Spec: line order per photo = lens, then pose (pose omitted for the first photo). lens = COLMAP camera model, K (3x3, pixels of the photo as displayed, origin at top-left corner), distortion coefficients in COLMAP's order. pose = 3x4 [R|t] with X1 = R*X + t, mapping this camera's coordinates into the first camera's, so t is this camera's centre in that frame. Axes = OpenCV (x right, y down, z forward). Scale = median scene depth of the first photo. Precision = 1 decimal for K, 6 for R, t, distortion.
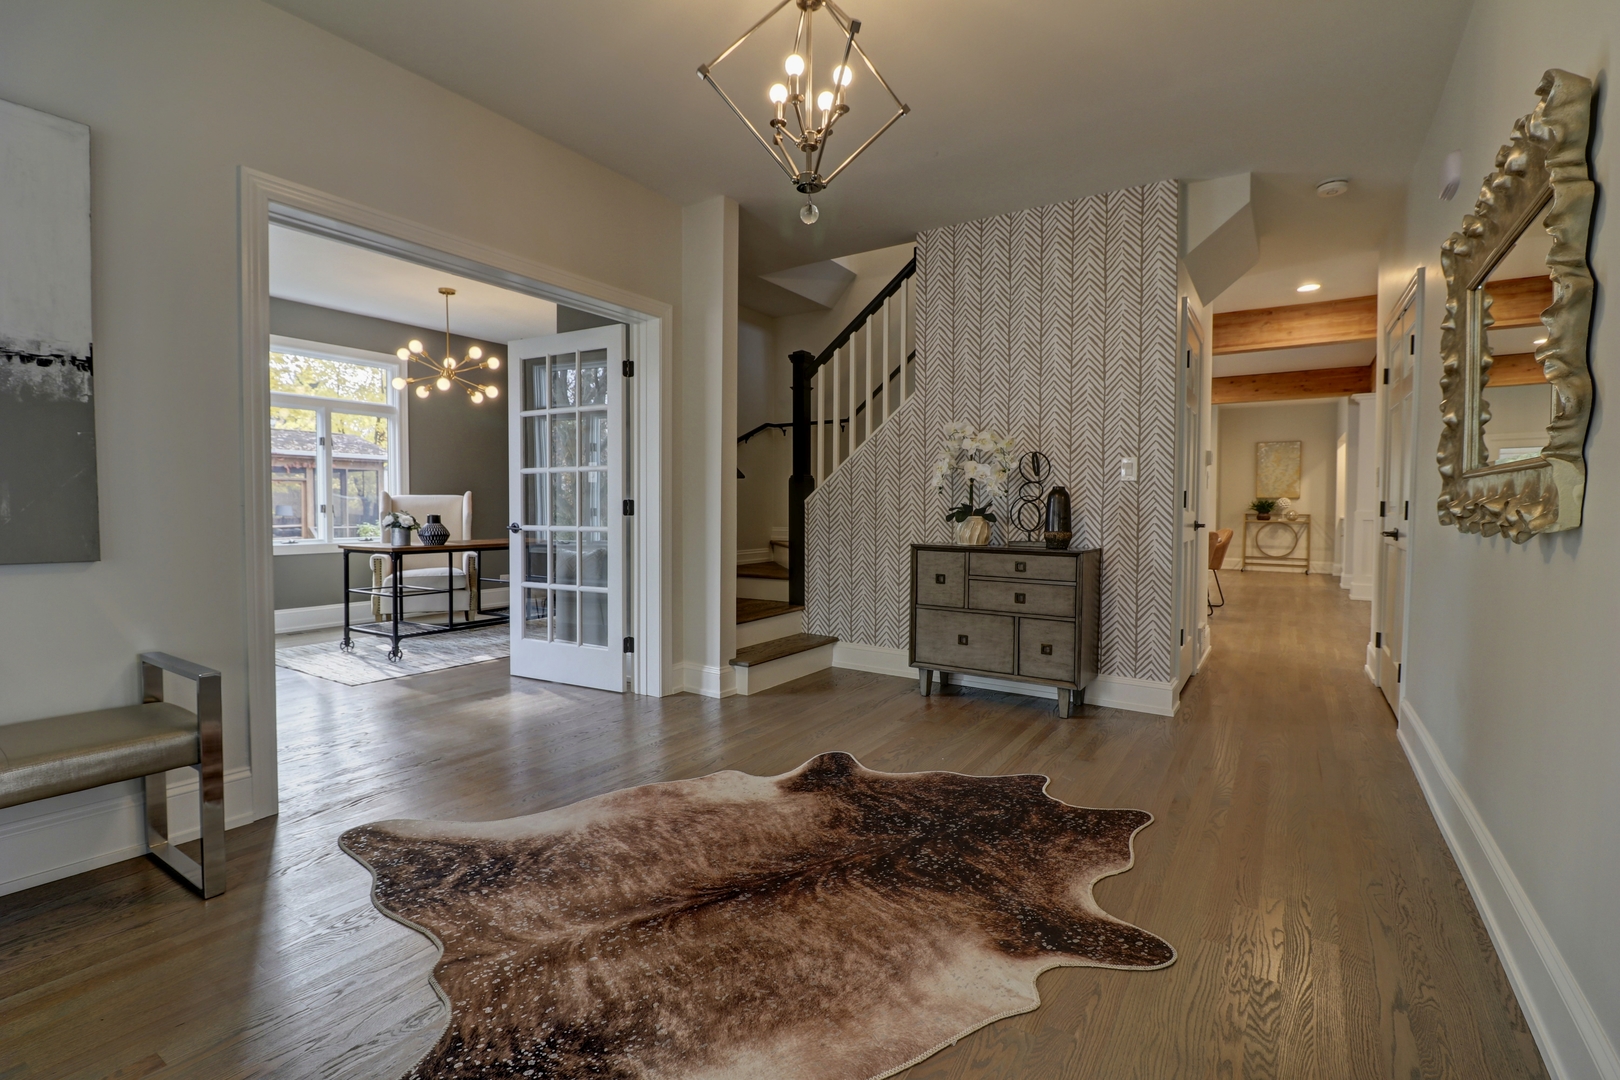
lens RADIAL K [[747.9, 0, 805.6], [0, 747.9, 531.2], [0, 0, 1]] dist [-0.011693, -0.003652]
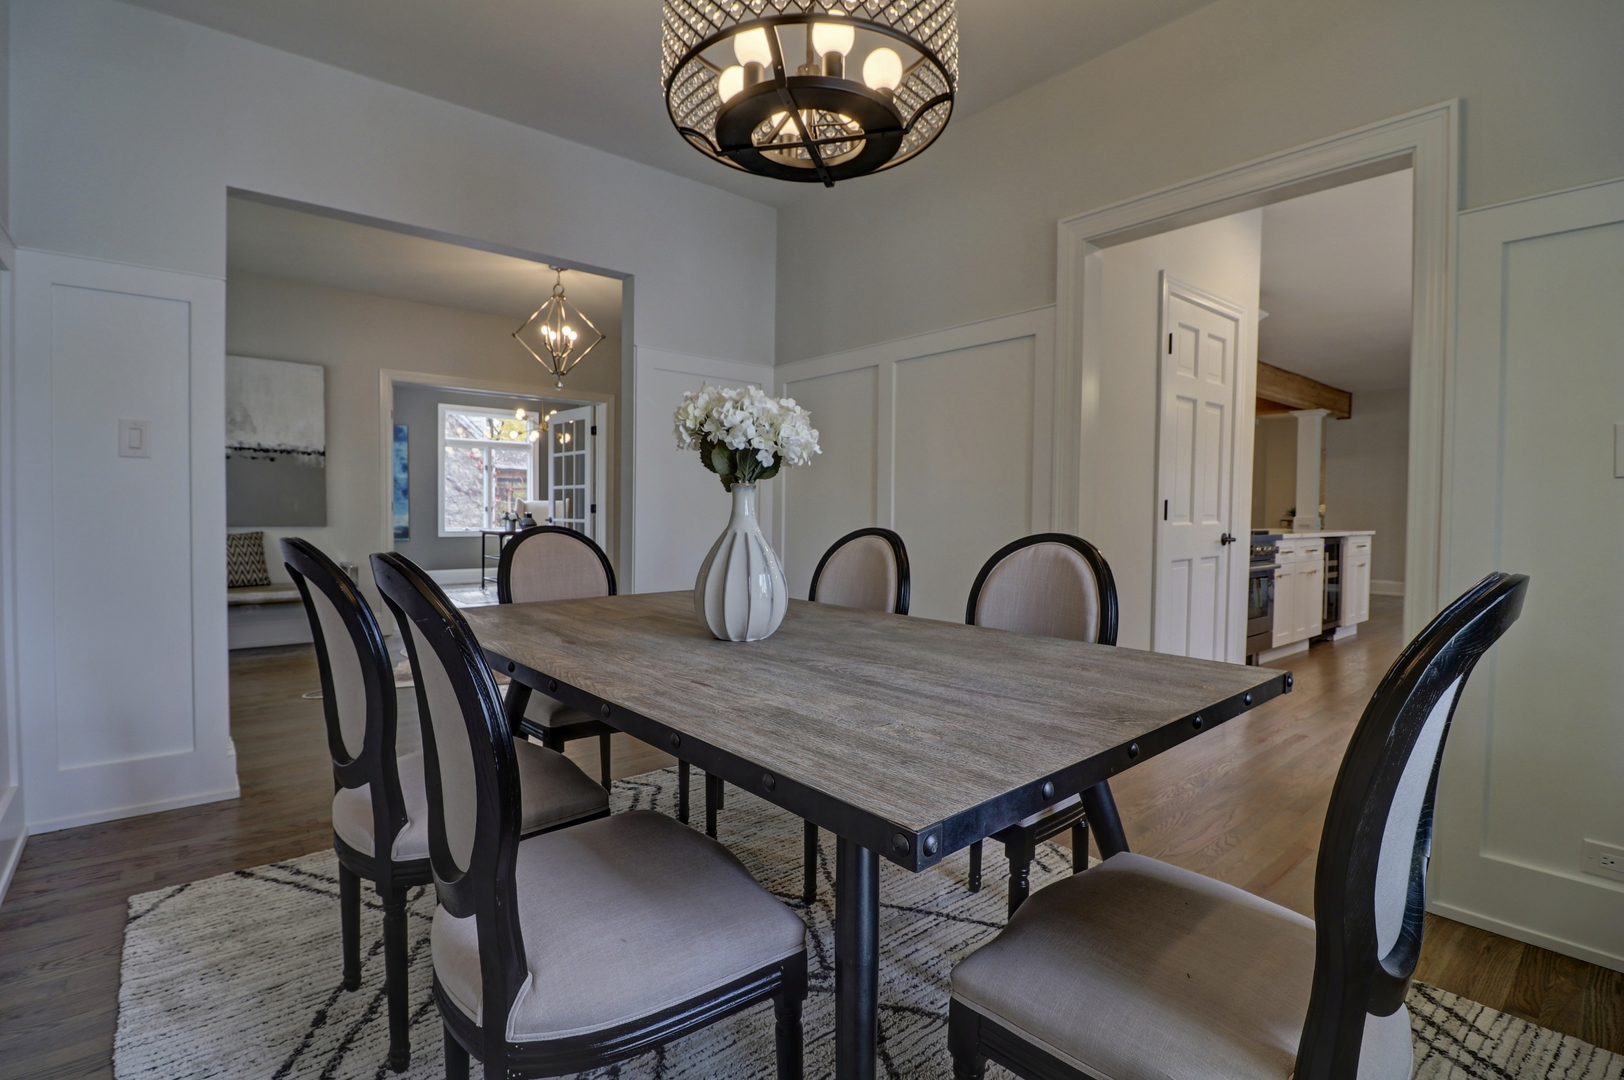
lens RADIAL K [[749.7, 0, 825.1], [0, 749.7, 537.5], [0, 0, 1]] dist [-0.011693, -0.003652]
pose [[0.973226, 0.015516, -0.229327, 0.497193], [-0.015552, 0.999878, 0.001652, 0.017877], [0.229324, 0.001959, 0.973348, -0.425784]]
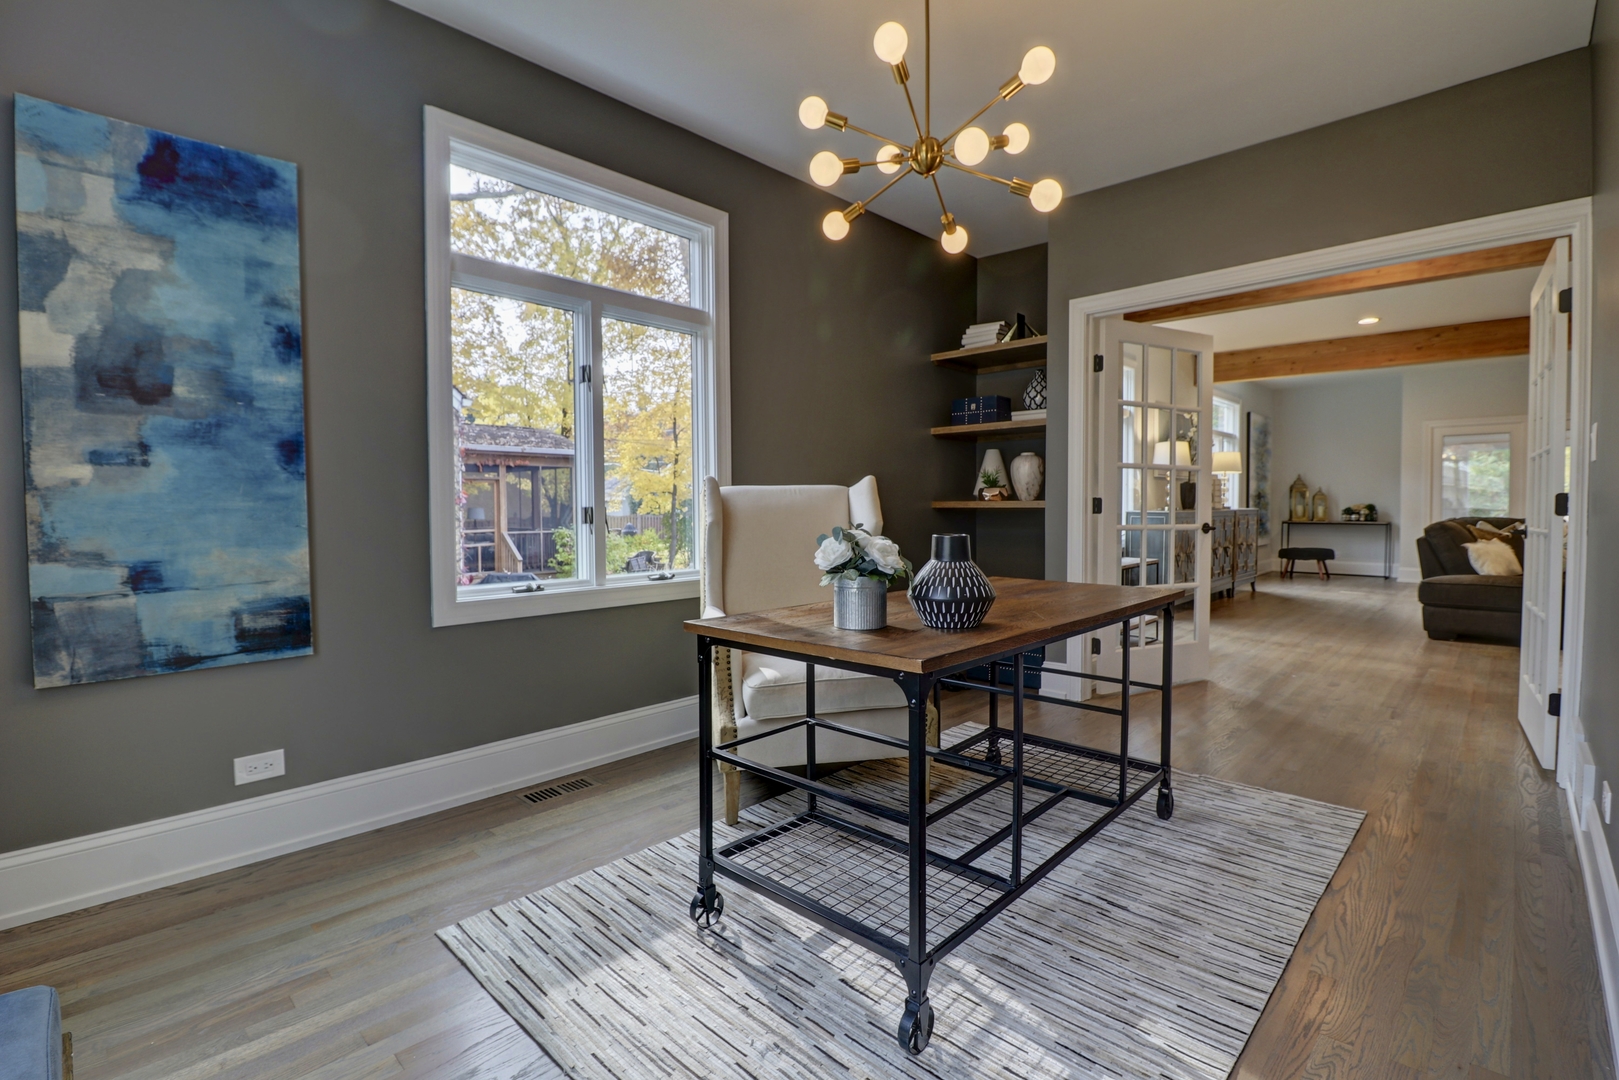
lens RADIAL K [[747.4, 0, 799.5], [0, 747.4, 533.3], [0, 0, 1]] dist [-0.011693, -0.003652]
pose [[0.981320, 0.000525, -0.192382, -0.677053], [0.000330, 0.999990, 0.004411, -0.033448], [0.192383, -0.004392, 0.981310, 0.890172]]
